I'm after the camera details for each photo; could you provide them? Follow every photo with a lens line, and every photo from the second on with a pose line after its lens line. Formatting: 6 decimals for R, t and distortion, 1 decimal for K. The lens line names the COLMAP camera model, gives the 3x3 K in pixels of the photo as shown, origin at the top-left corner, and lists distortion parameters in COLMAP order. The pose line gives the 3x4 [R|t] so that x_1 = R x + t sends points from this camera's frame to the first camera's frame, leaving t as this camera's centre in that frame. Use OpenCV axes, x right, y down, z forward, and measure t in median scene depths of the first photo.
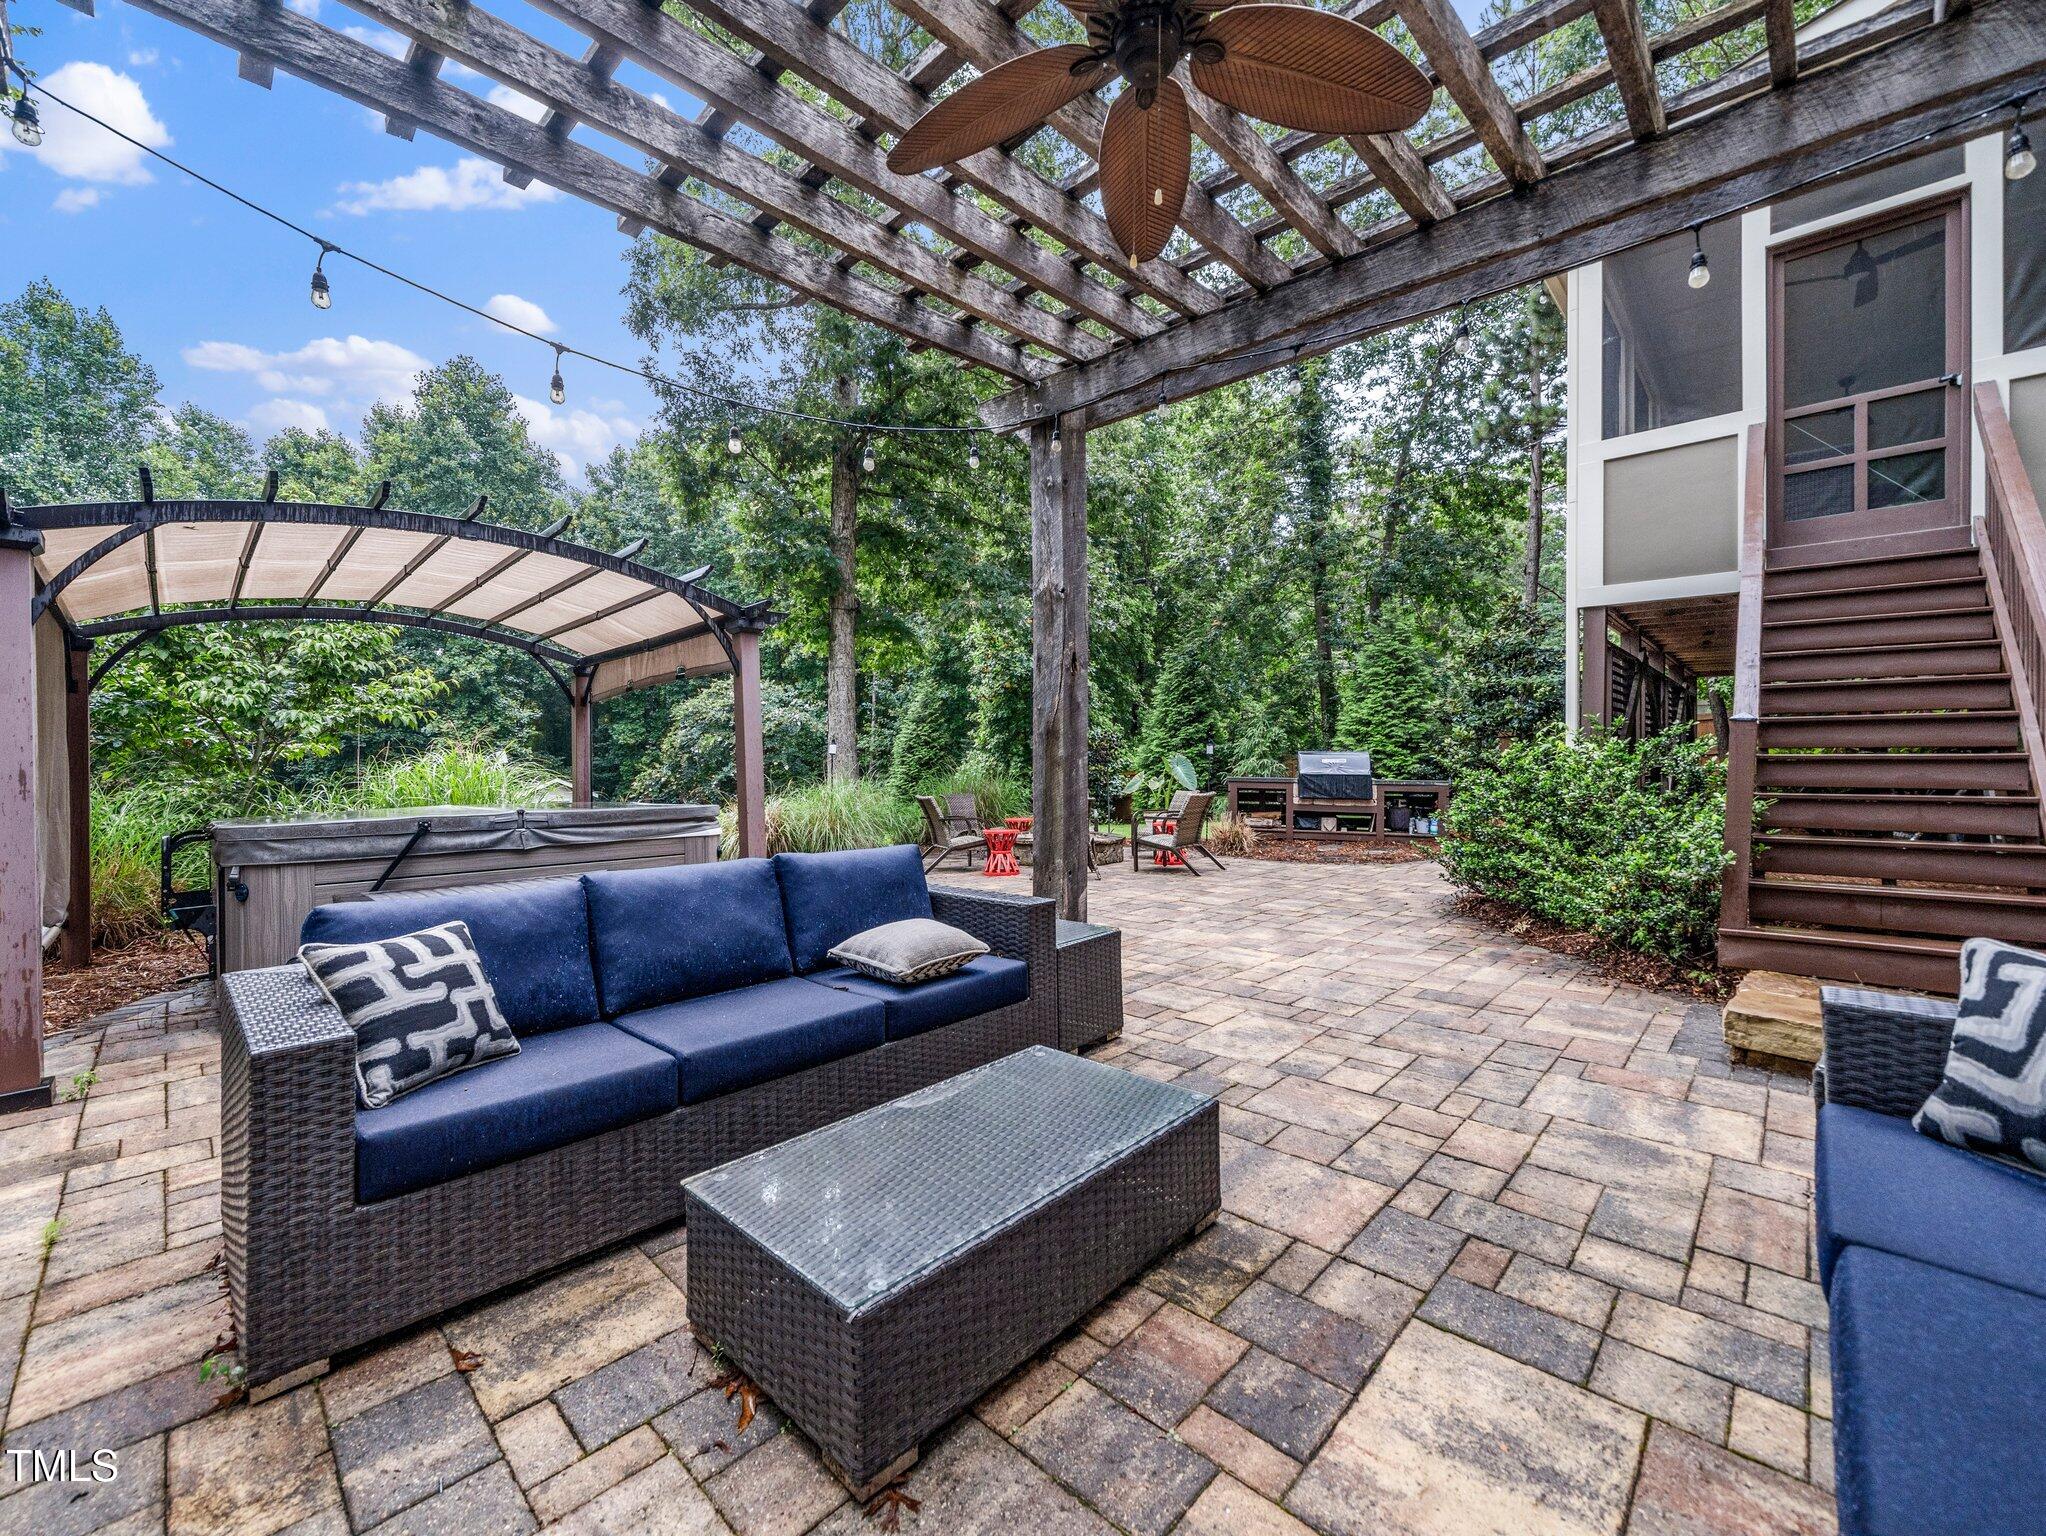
lens RADIAL K [[822.1, 0, 1013.5], [0, 822.1, 766.2], [0, 0, 1]] dist [-0.011793, 0.000873]
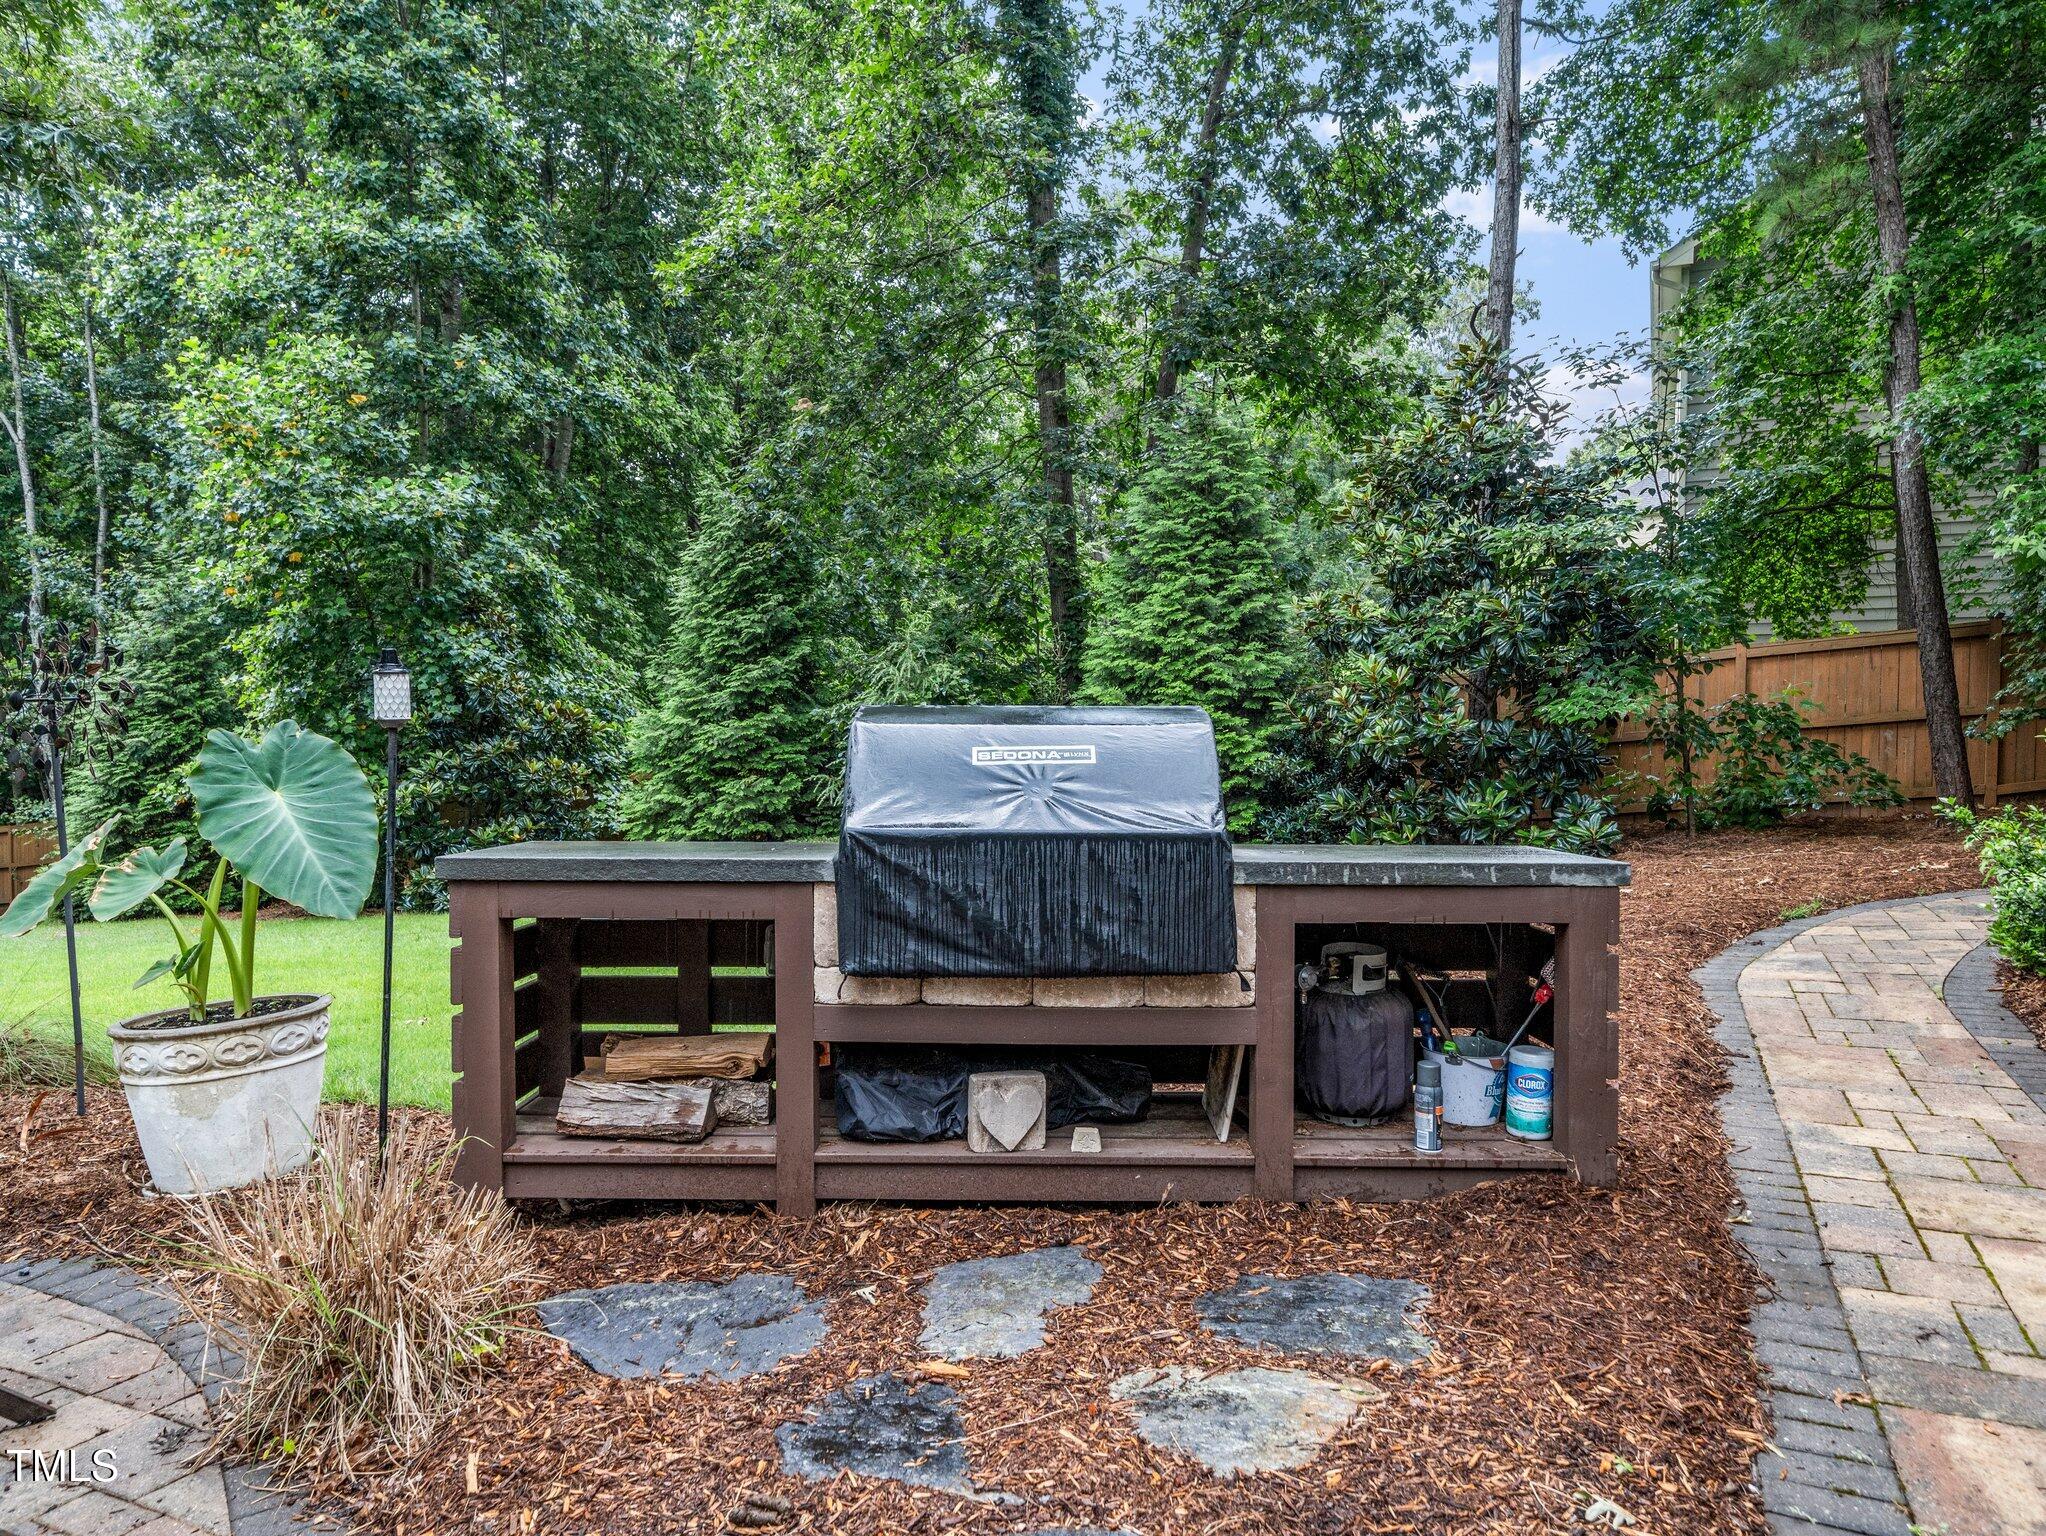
lens RADIAL K [[1132.4, 0, 1019.9], [0, 1132.4, 767.7], [0, 0, 1]] dist [0.001340, 0.000070]
pose [[0.953435, -0.014348, 0.301256, 0.195989], [0.009568, 0.999804, 0.017337, -0.005229], [-0.301446, -0.013647, 0.953386, 0.477848]]
